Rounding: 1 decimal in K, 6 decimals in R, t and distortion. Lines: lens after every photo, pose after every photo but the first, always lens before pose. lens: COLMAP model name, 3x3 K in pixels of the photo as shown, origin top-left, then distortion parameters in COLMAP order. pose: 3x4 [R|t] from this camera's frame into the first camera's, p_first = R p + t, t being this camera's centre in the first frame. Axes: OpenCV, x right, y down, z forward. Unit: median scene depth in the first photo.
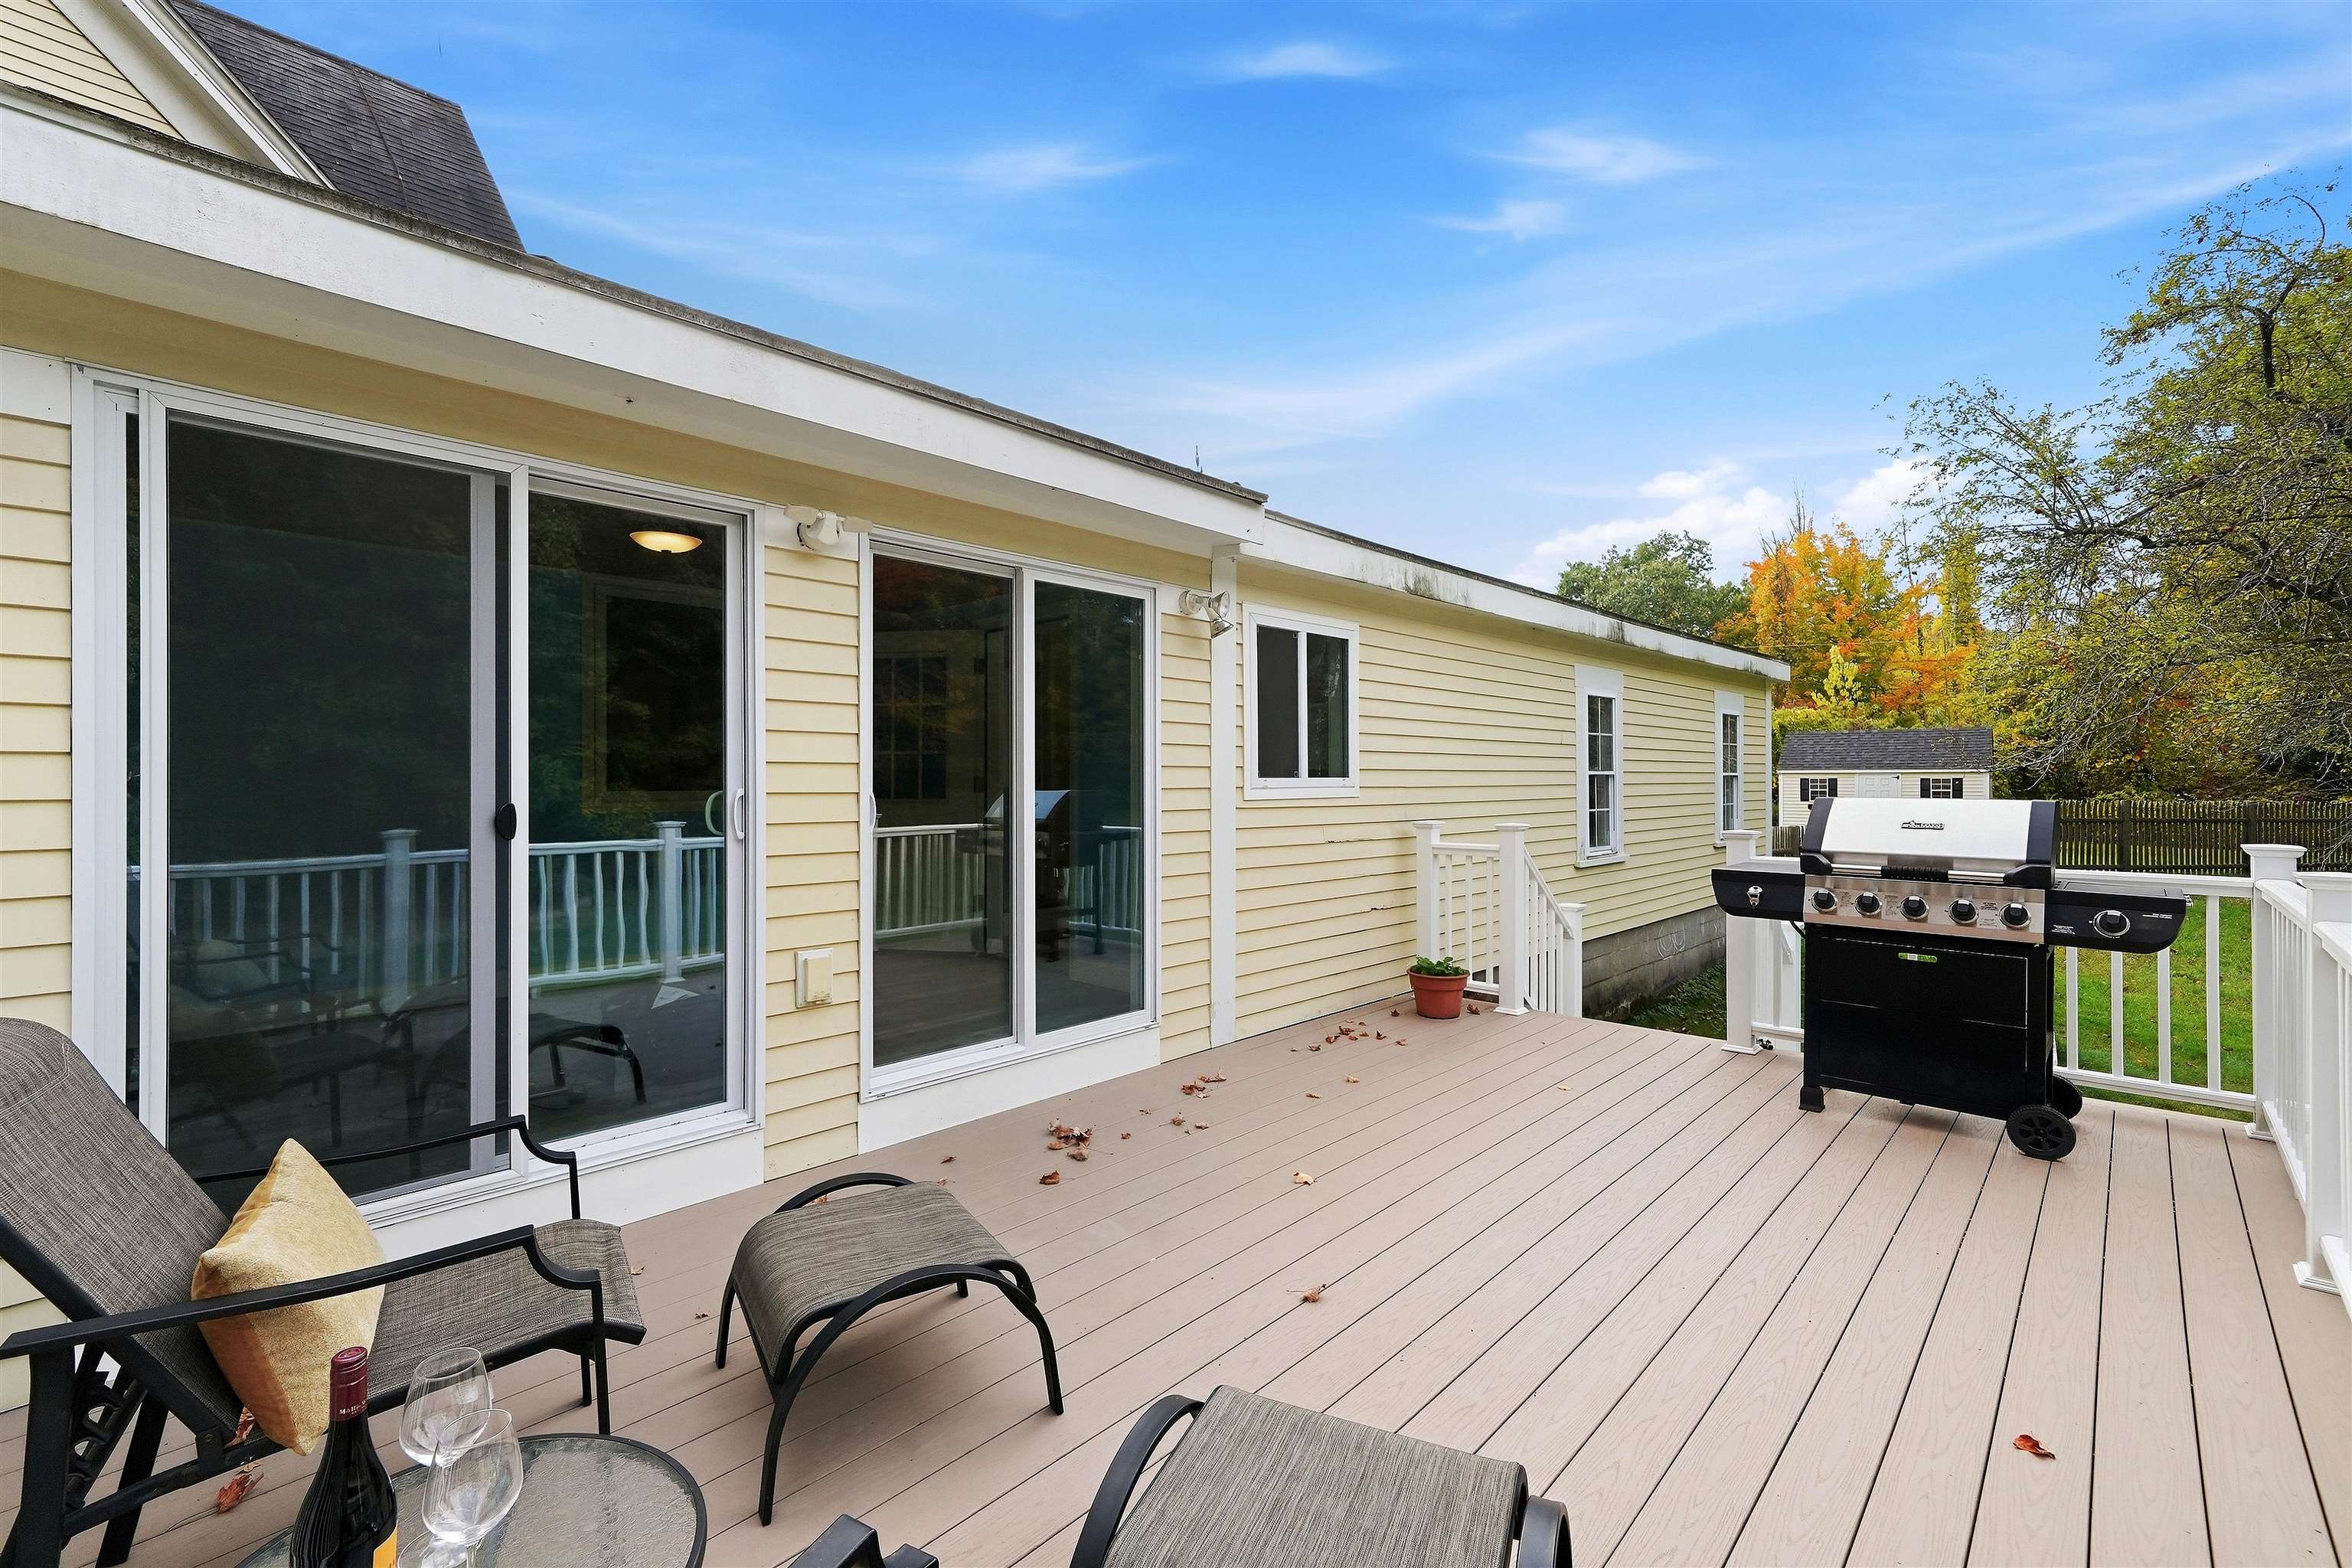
lens RADIAL K [[1024.2, 0, 1178.8], [0, 1024.2, 775.1], [0, 0, 1]] dist [0.003439, 0.000114]
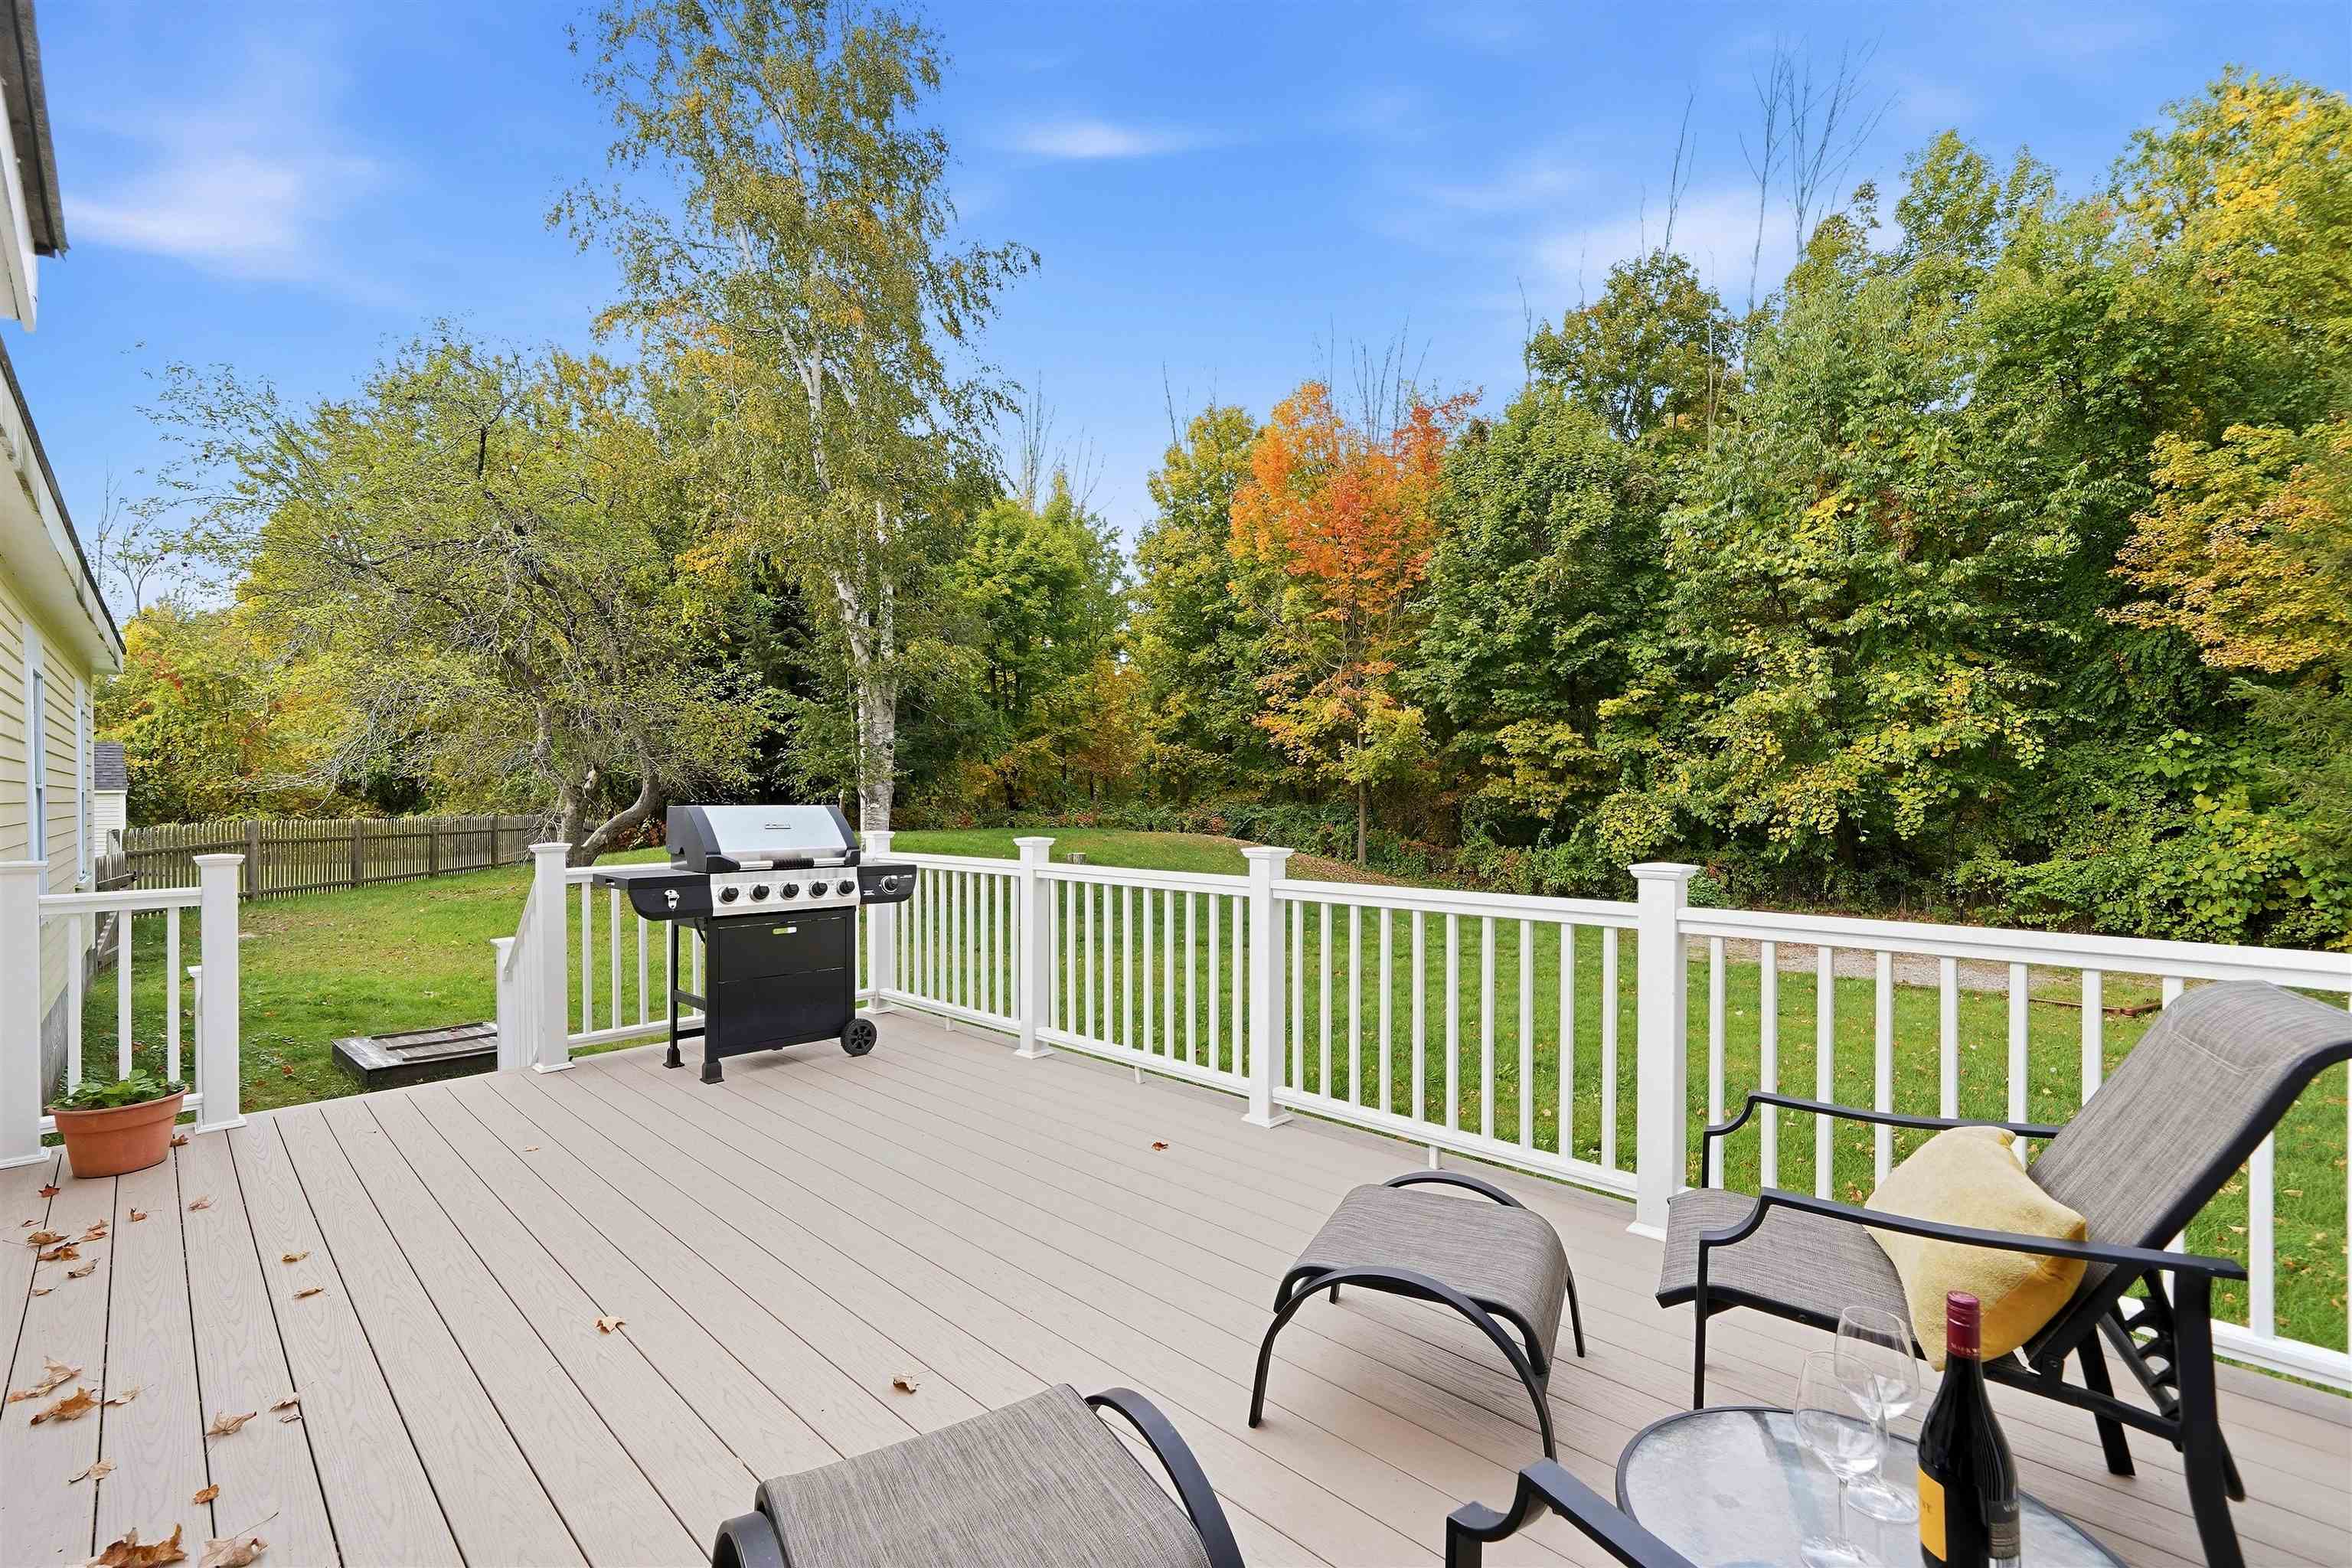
lens RADIAL K [[1024.2, 0, 1173.1], [0, 1024.2, 795.9], [0, 0, 1]] dist [0.003439, 0.000114]
pose [[0.030287, 0.001387, 0.999540, -0.531503], [0.001738, 0.999997, -0.001440, 0.015342], [-0.999540, 0.001781, 0.030285, 0.489443]]
